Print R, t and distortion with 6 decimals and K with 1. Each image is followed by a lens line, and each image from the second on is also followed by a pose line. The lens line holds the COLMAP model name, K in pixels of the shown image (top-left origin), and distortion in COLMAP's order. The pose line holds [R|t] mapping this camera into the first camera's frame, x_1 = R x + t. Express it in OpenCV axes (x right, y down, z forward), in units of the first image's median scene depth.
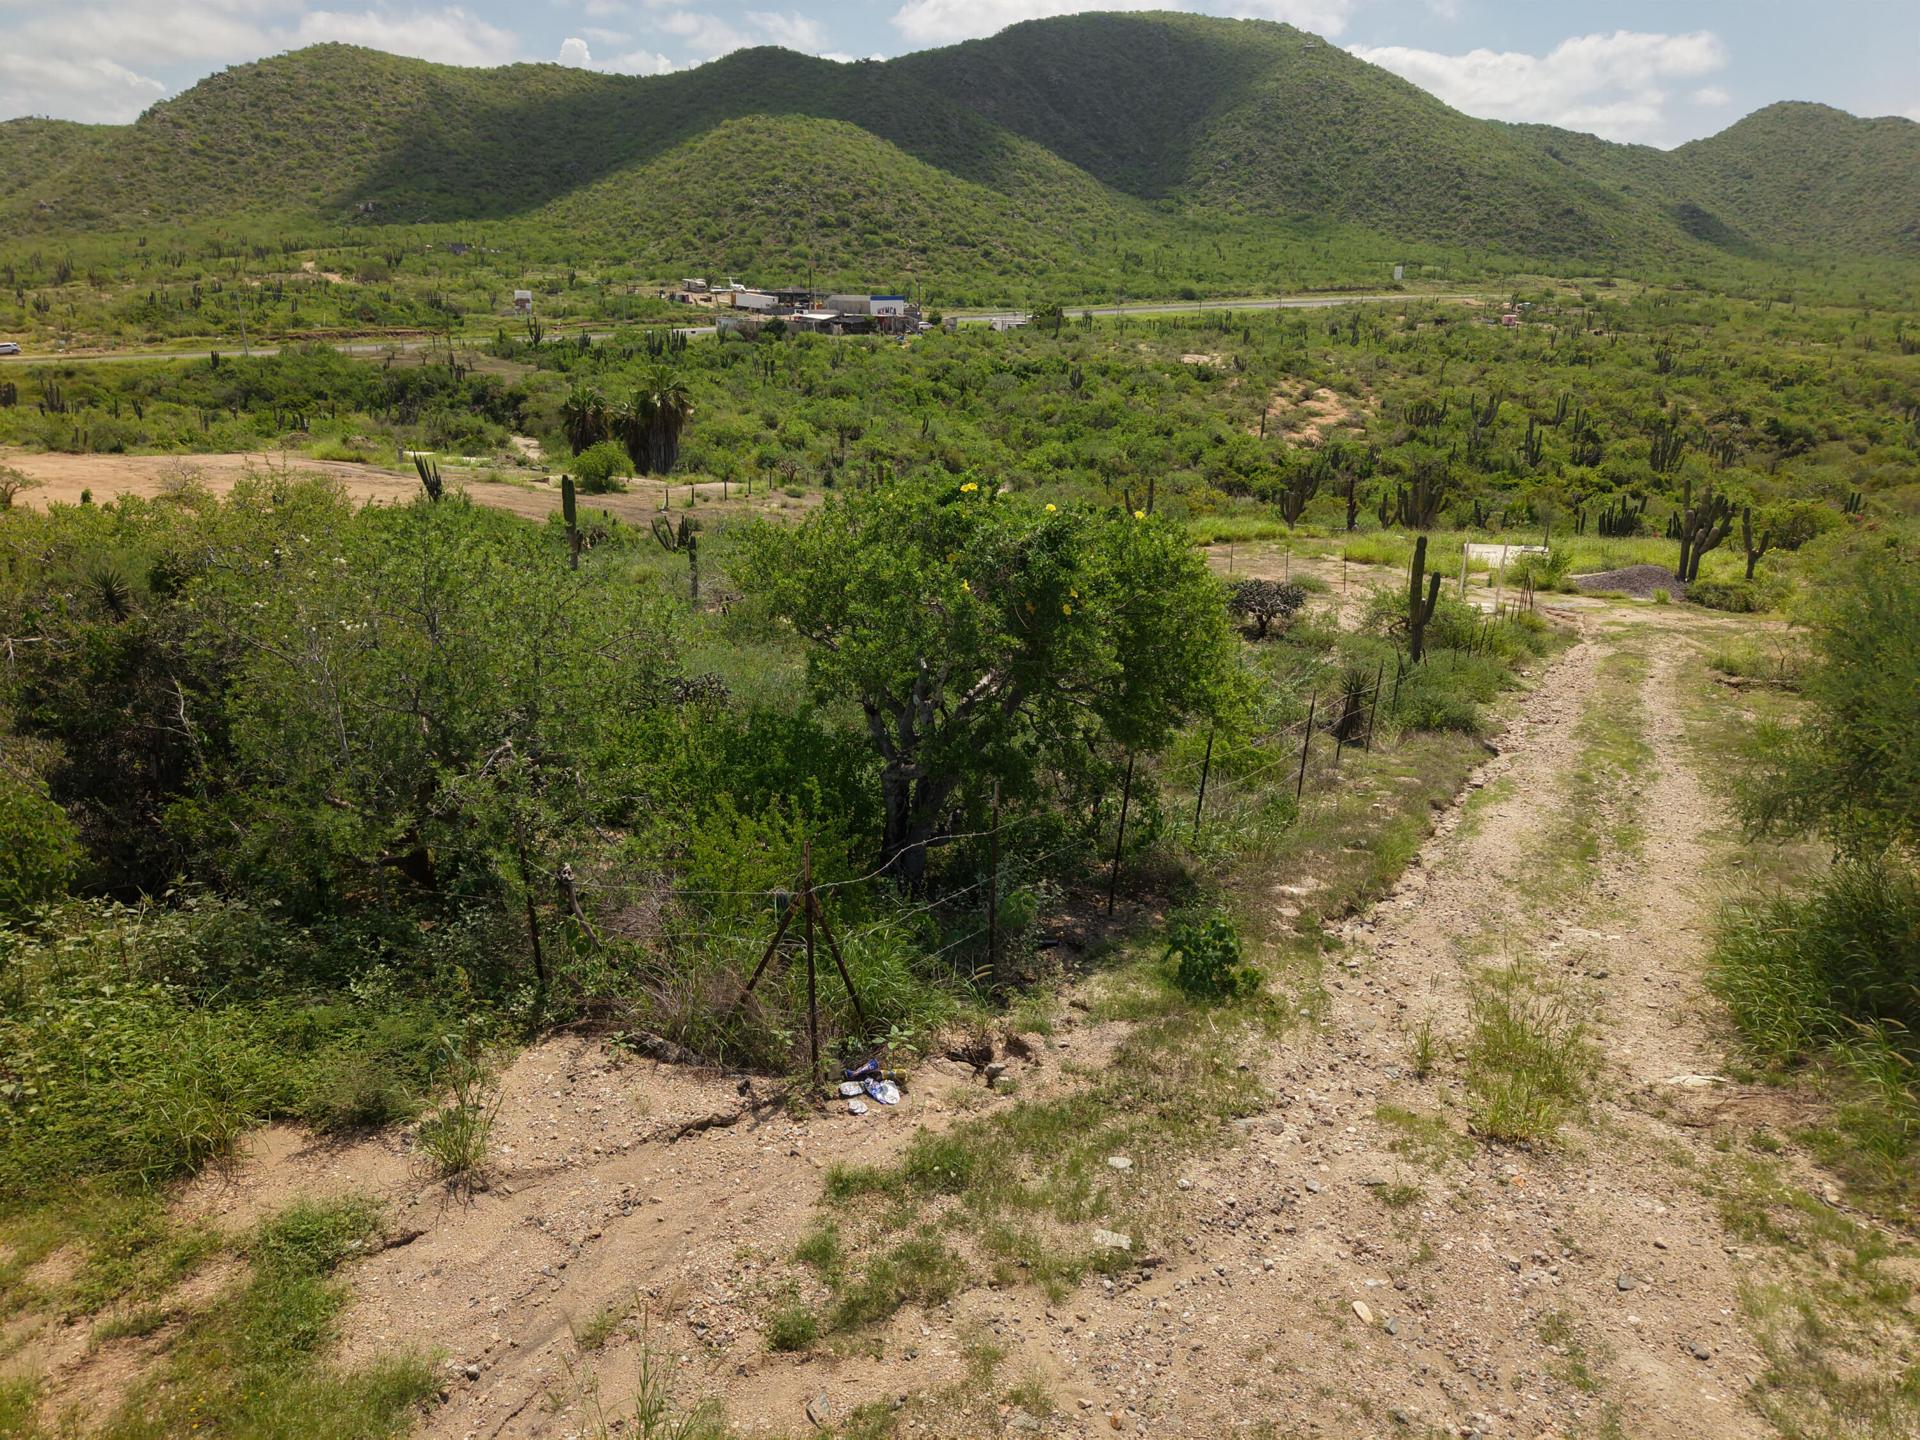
lens RADIAL K [[1300.6, 0, 960.0], [0, 1300.6, 720.0], [0, 0, 1]] dist [0.010259, -0.002387]
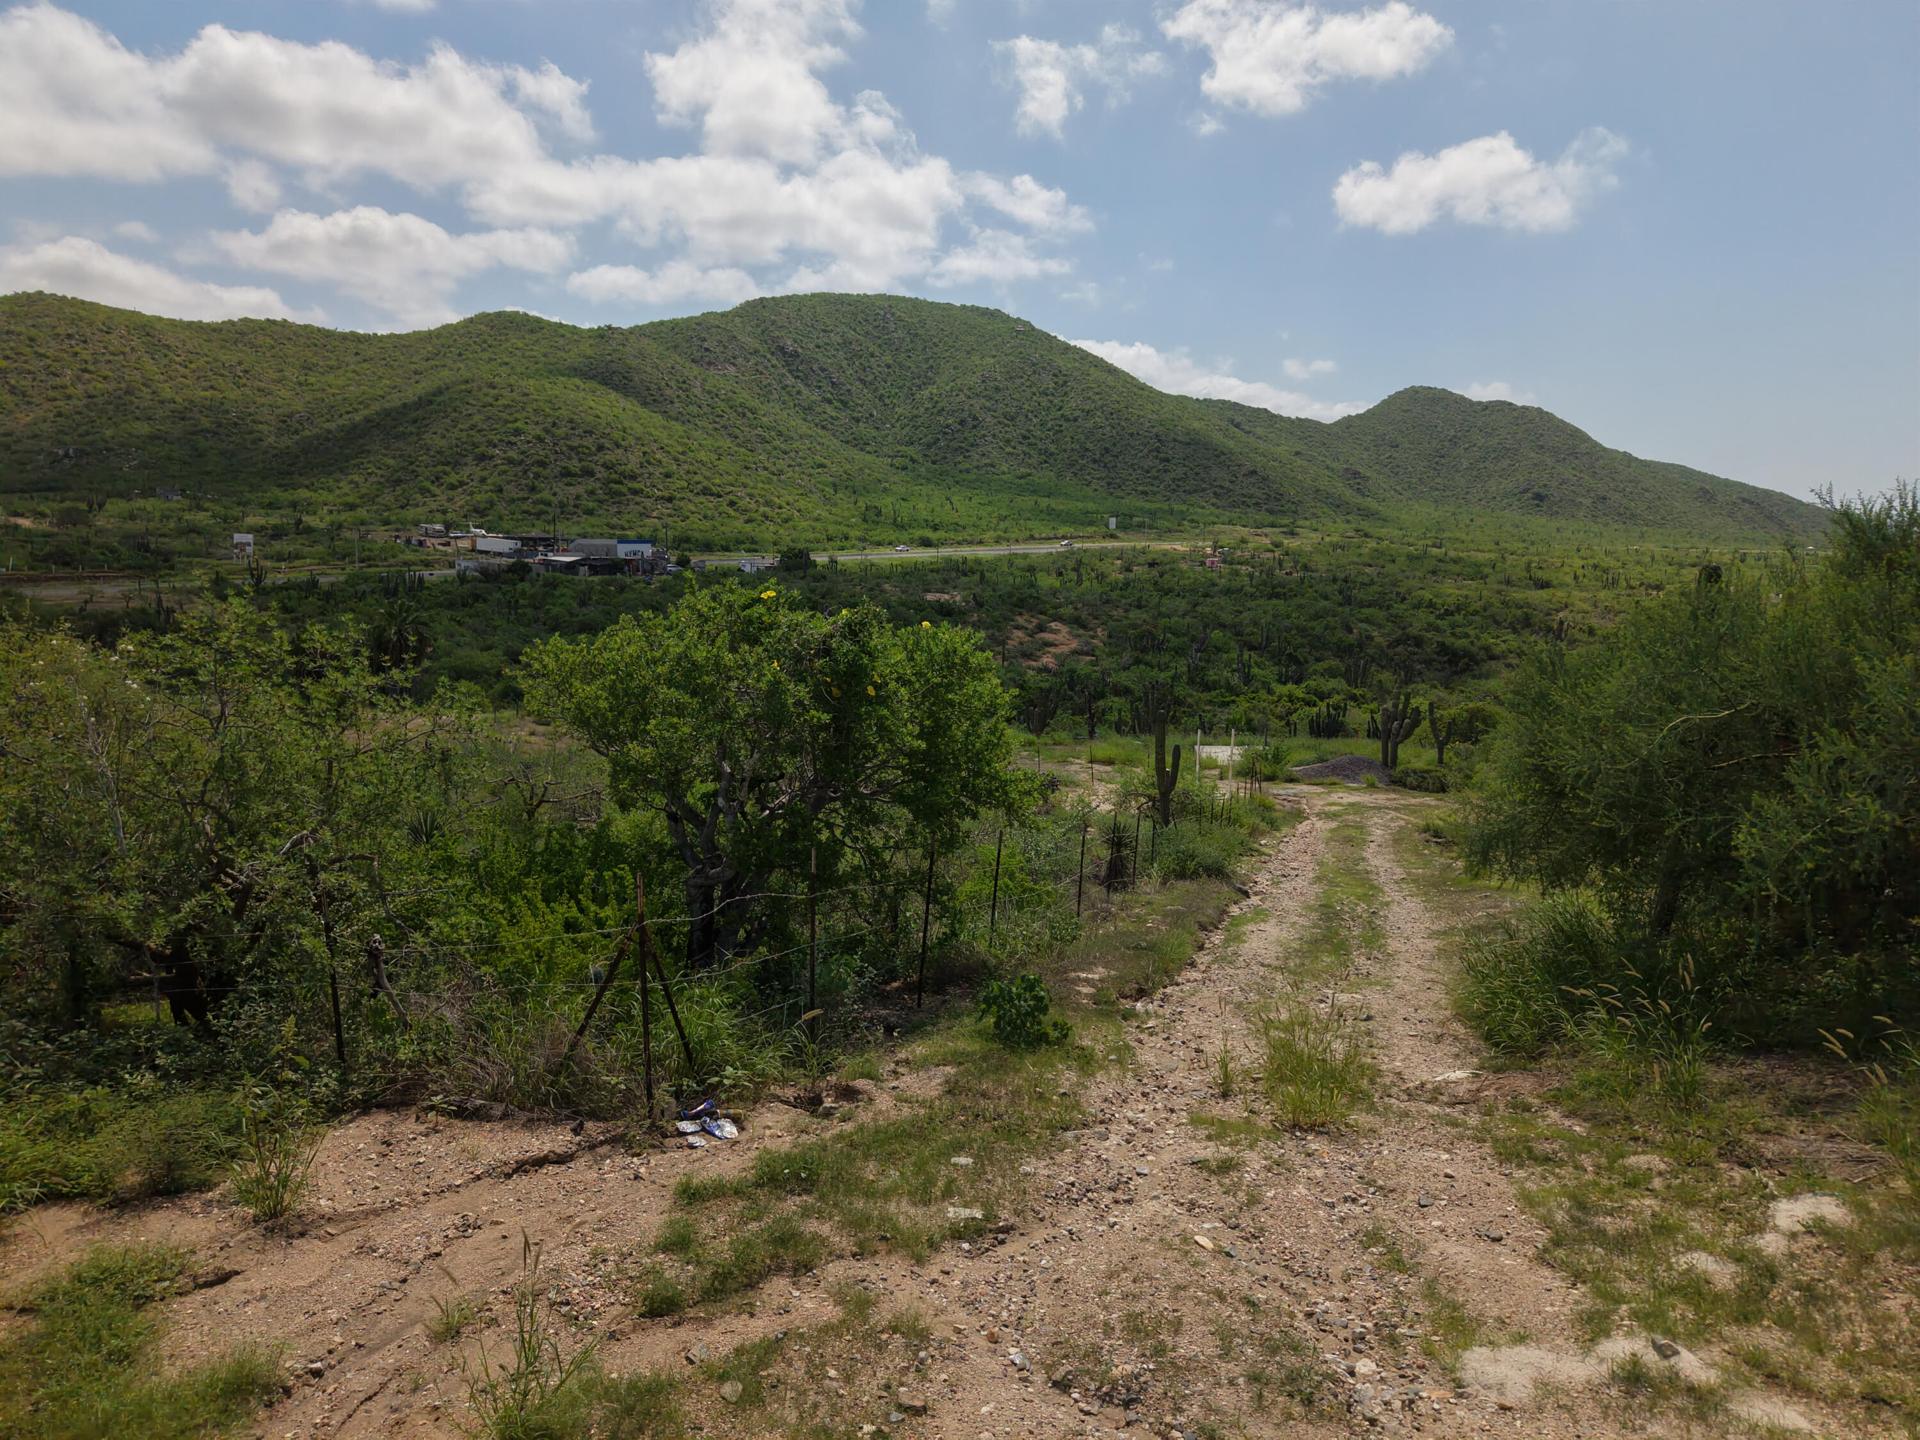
lens RADIAL K [[1300.6, 0, 960.0], [0, 1300.6, 720.0], [0, 0, 1]] dist [0.010259, -0.002387]
pose [[0.981450, -0.024816, 0.190107, -0.045869], [0.059019, 0.982542, -0.176434, 0.123948], [-0.182410, 0.184381, 0.965780, -0.040453]]
